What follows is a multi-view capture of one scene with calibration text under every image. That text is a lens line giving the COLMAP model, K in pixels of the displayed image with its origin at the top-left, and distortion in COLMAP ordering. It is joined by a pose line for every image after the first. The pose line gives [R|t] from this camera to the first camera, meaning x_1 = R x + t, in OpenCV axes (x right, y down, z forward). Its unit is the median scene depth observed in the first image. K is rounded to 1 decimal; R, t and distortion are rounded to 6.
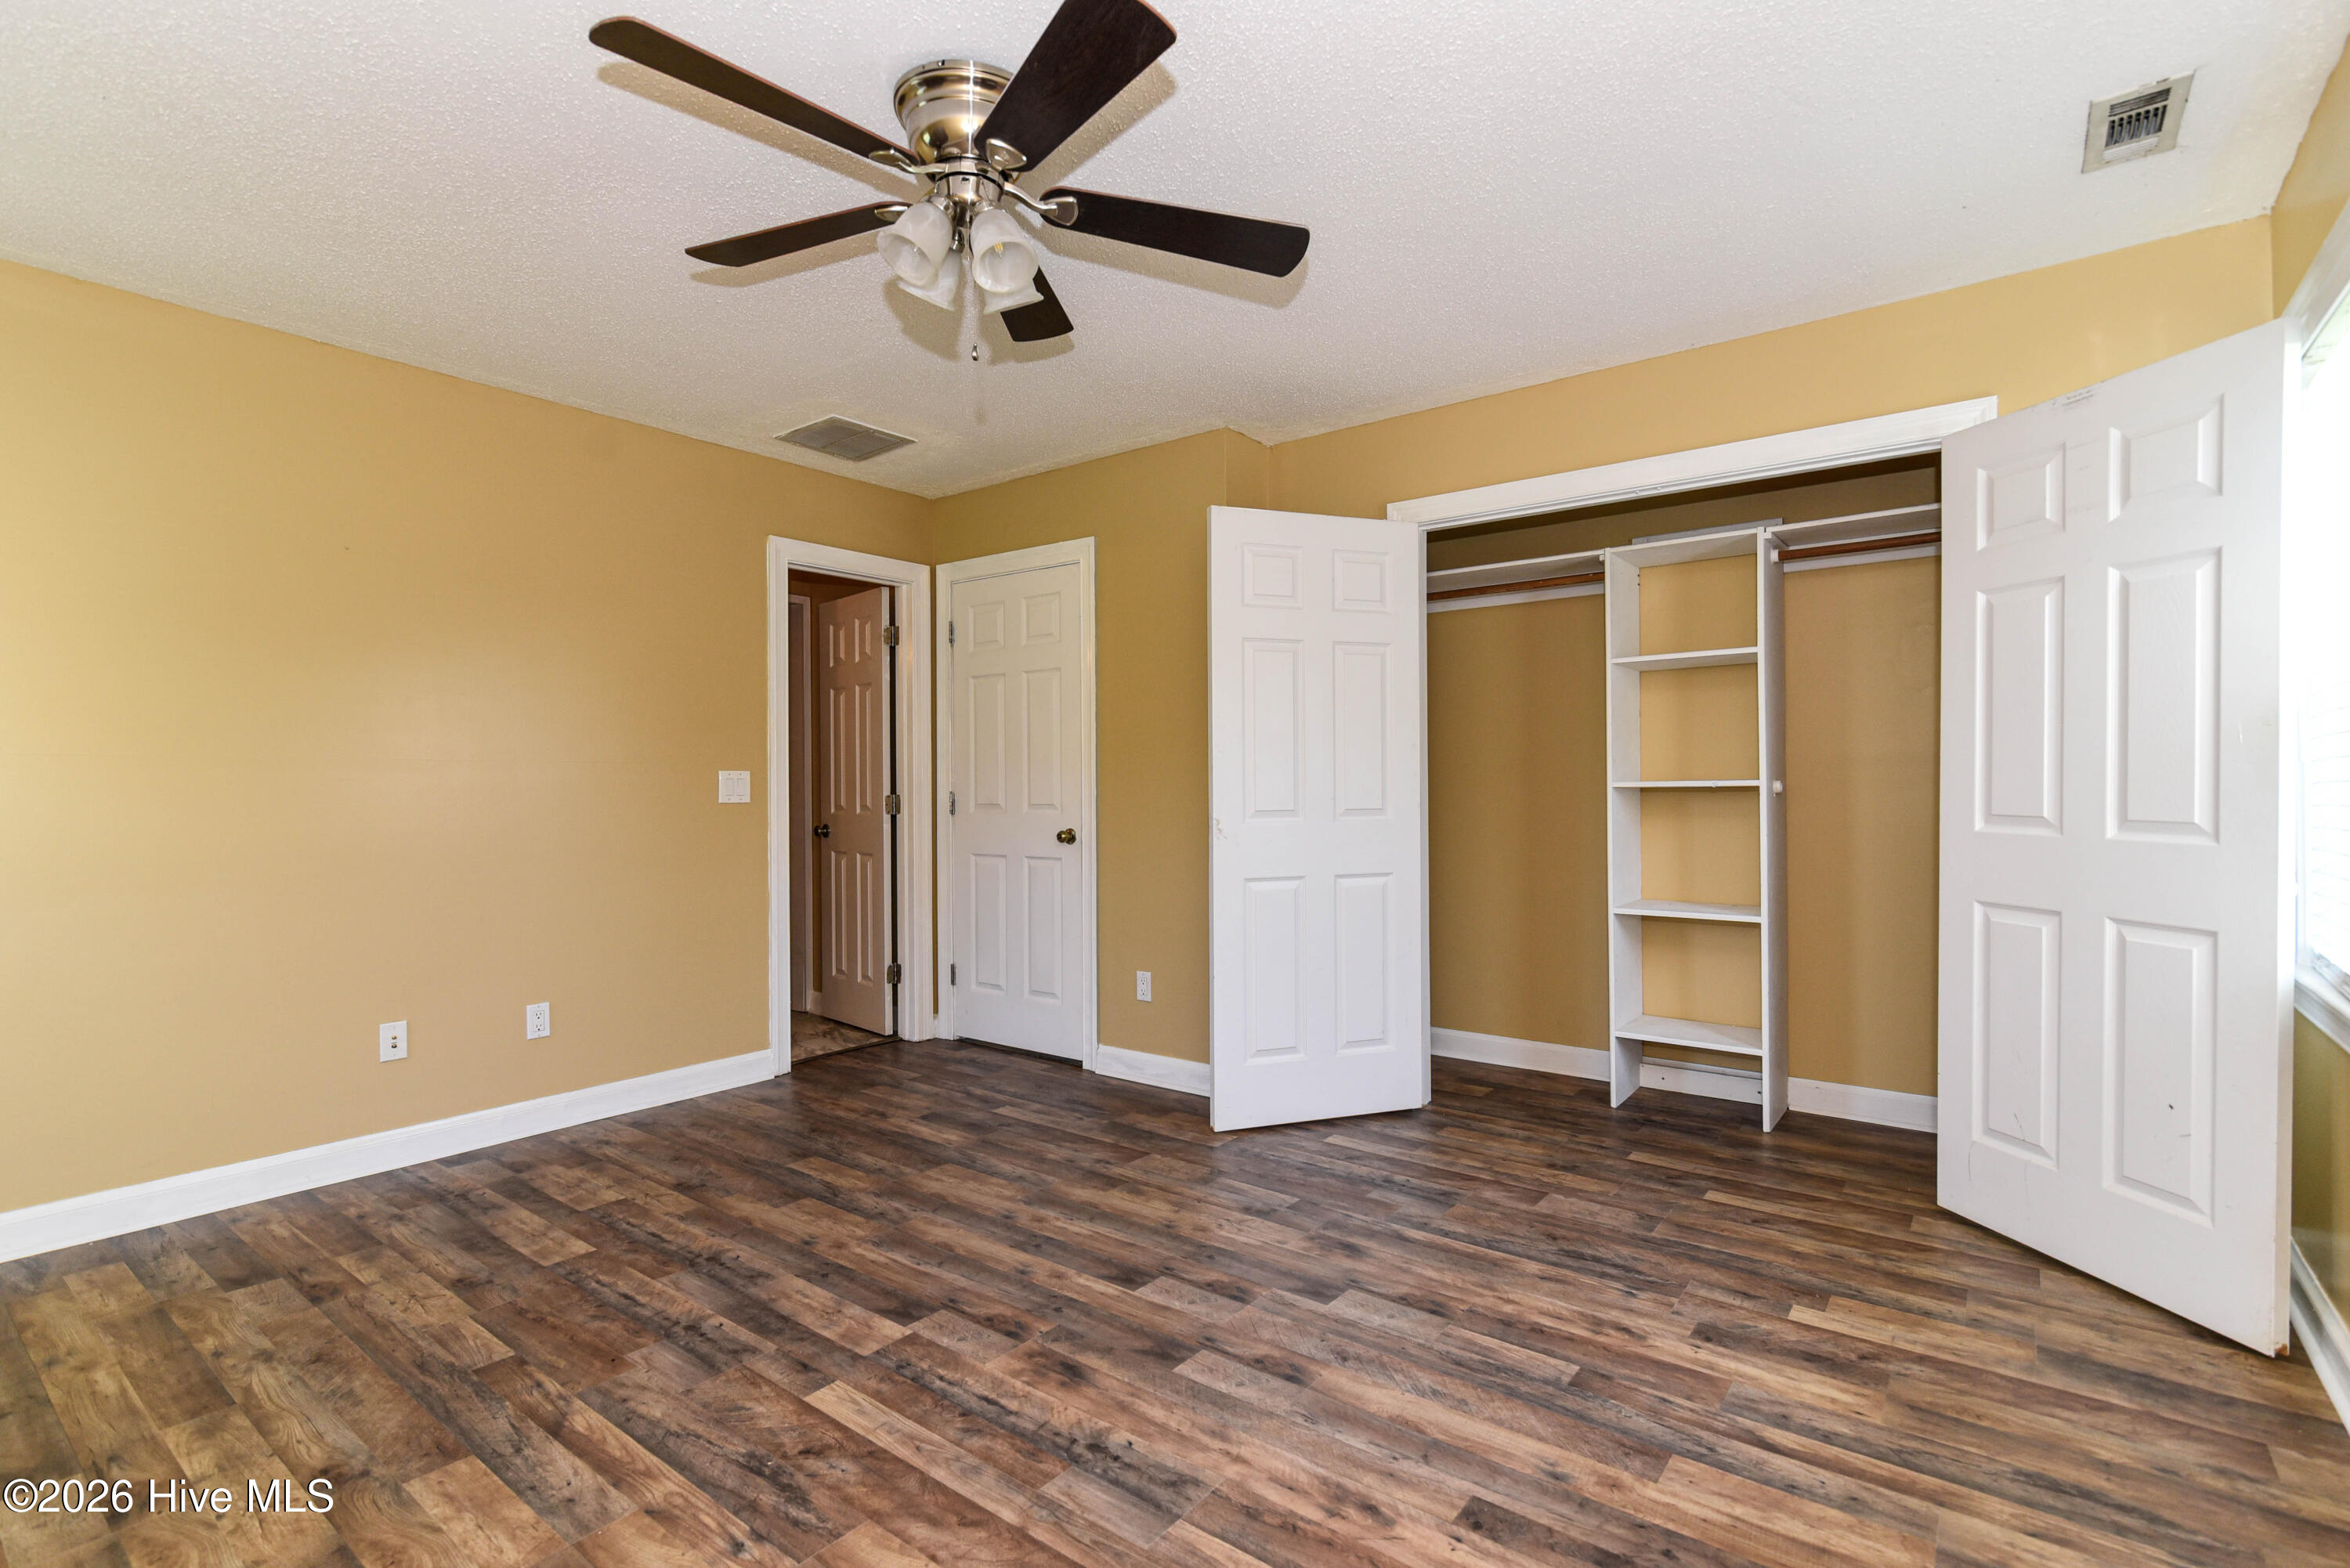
lens RADIAL K [[1067.5, 0, 1137.7], [0, 1067.5, 787.0], [0, 0, 1]] dist [0.000104, -0.000320]
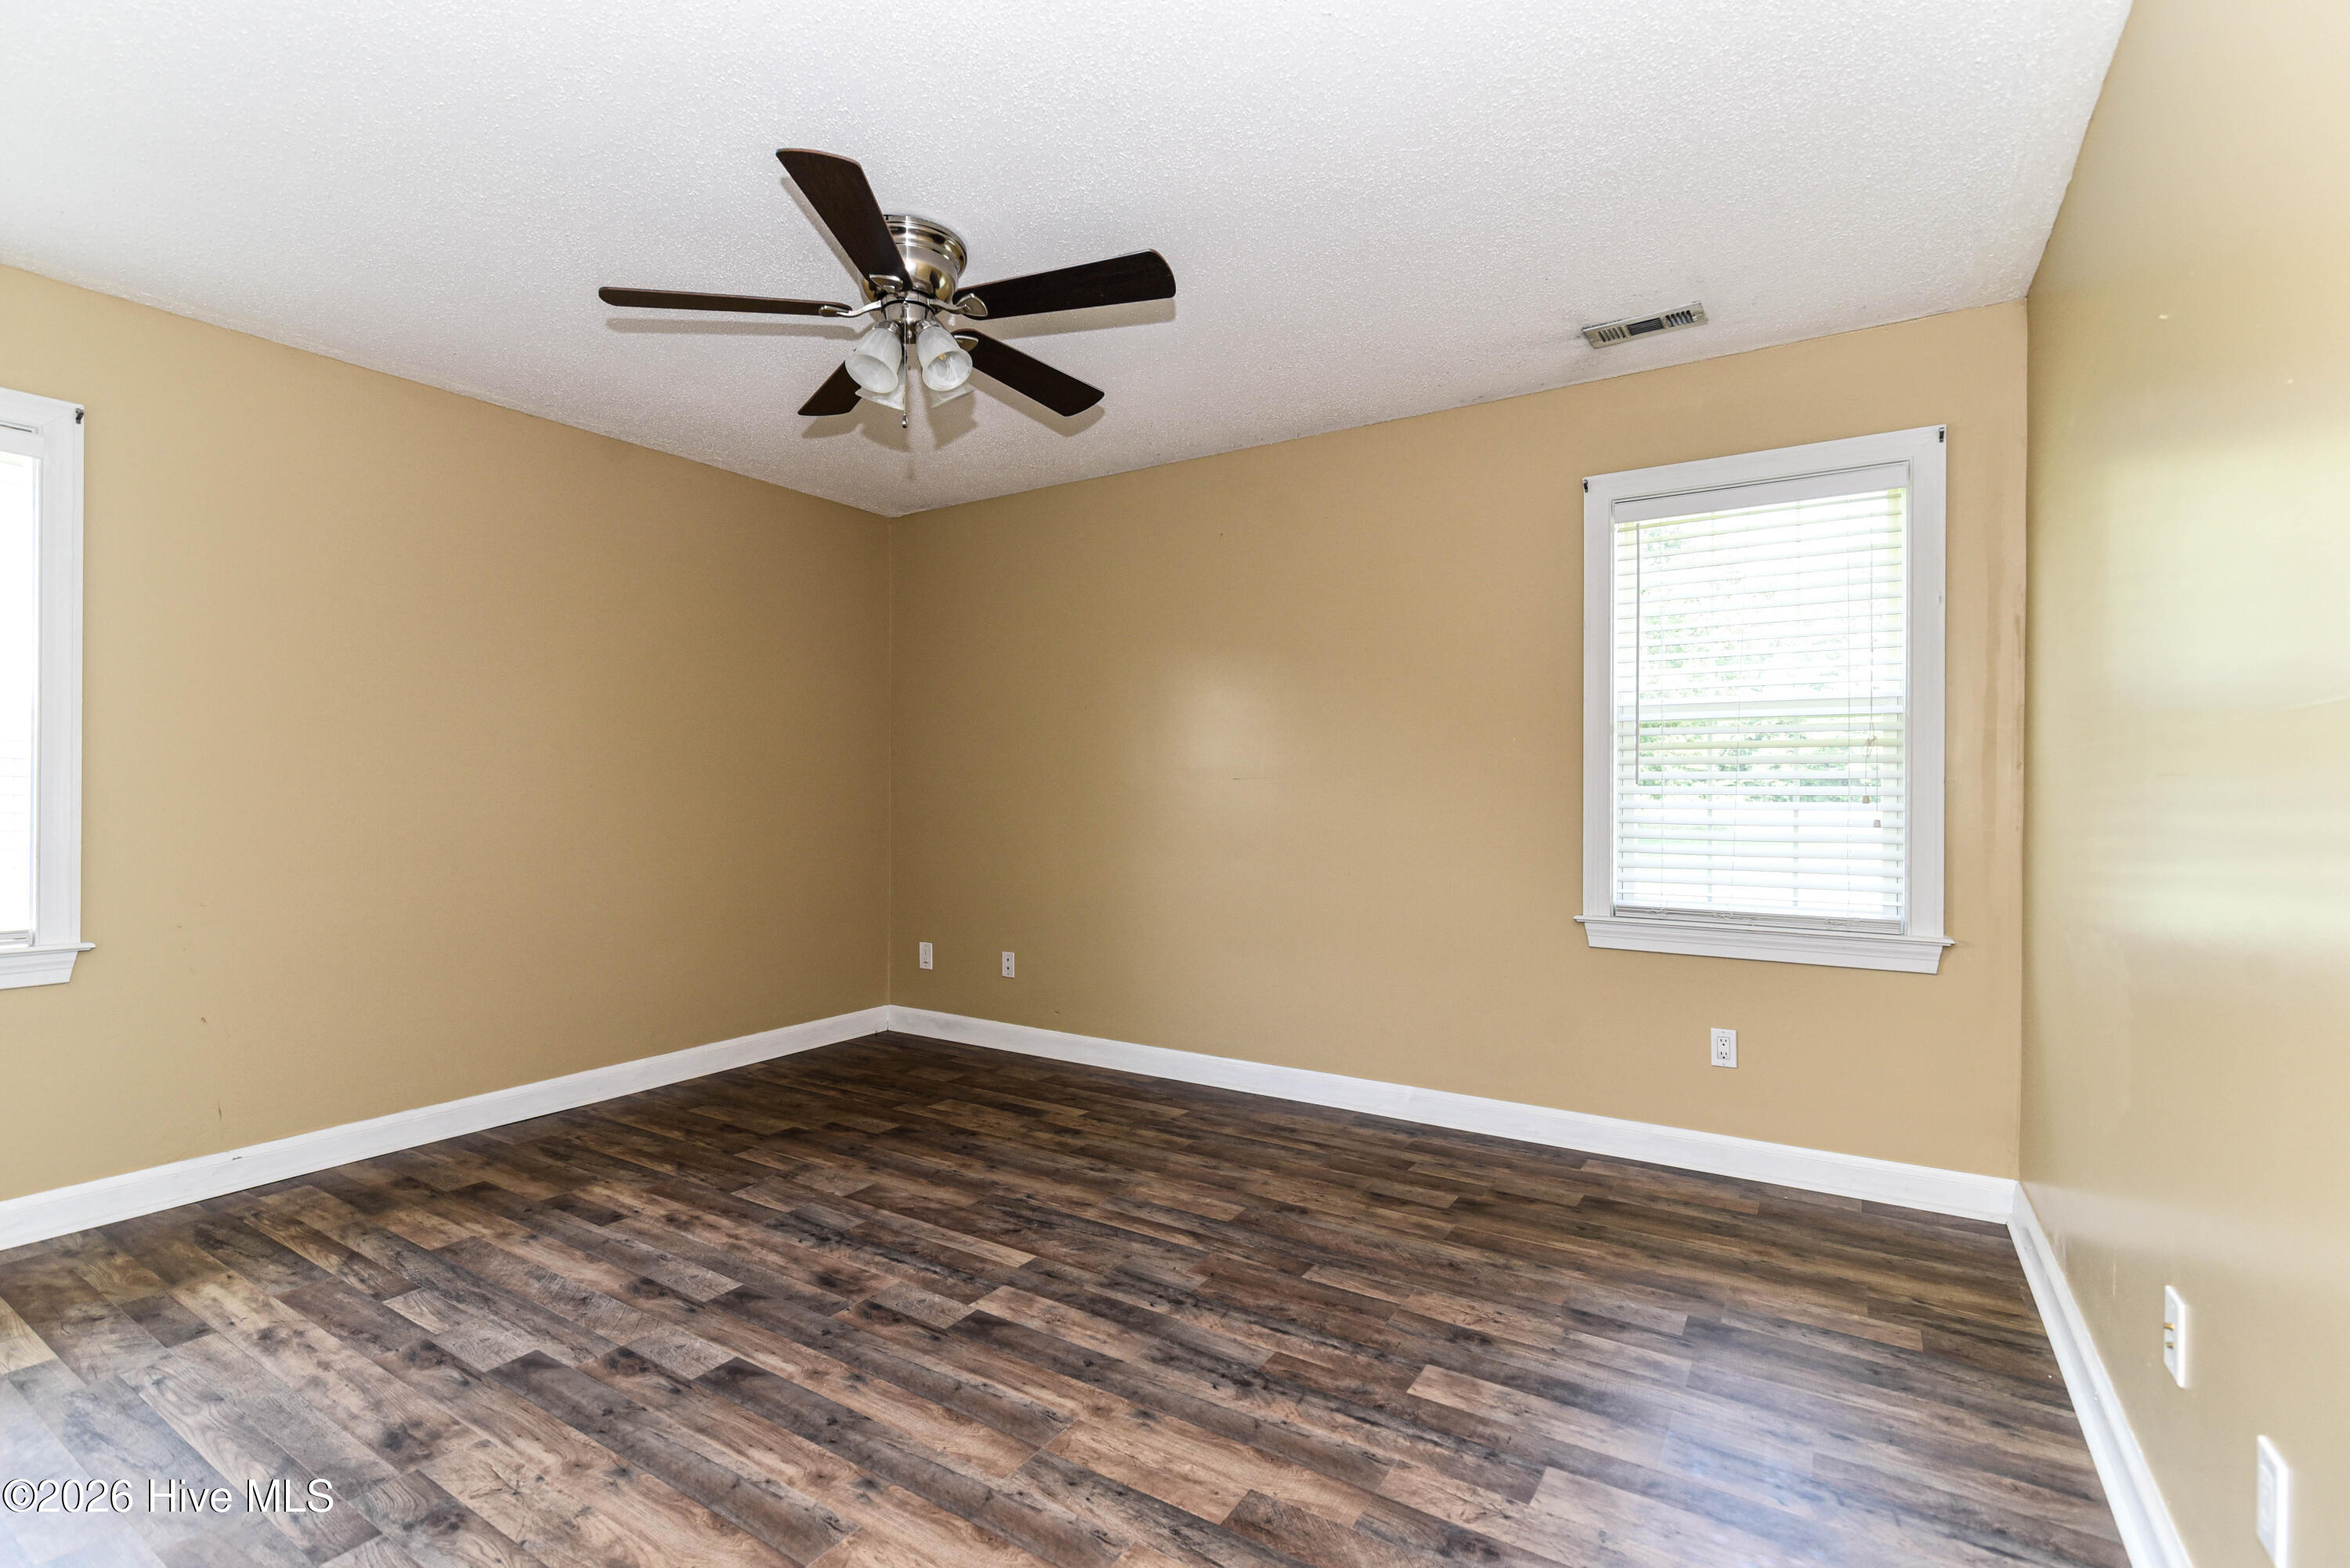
lens RADIAL K [[1067.5, 0, 1137.7], [0, 1067.5, 787.0], [0, 0, 1]] dist [0.000104, -0.000320]
pose [[-0.996090, 0.004369, -0.088231, -0.292302], [0.004522, 0.999989, -0.001544, -0.013297], [0.088224, -0.001937, -0.996099, 2.123247]]
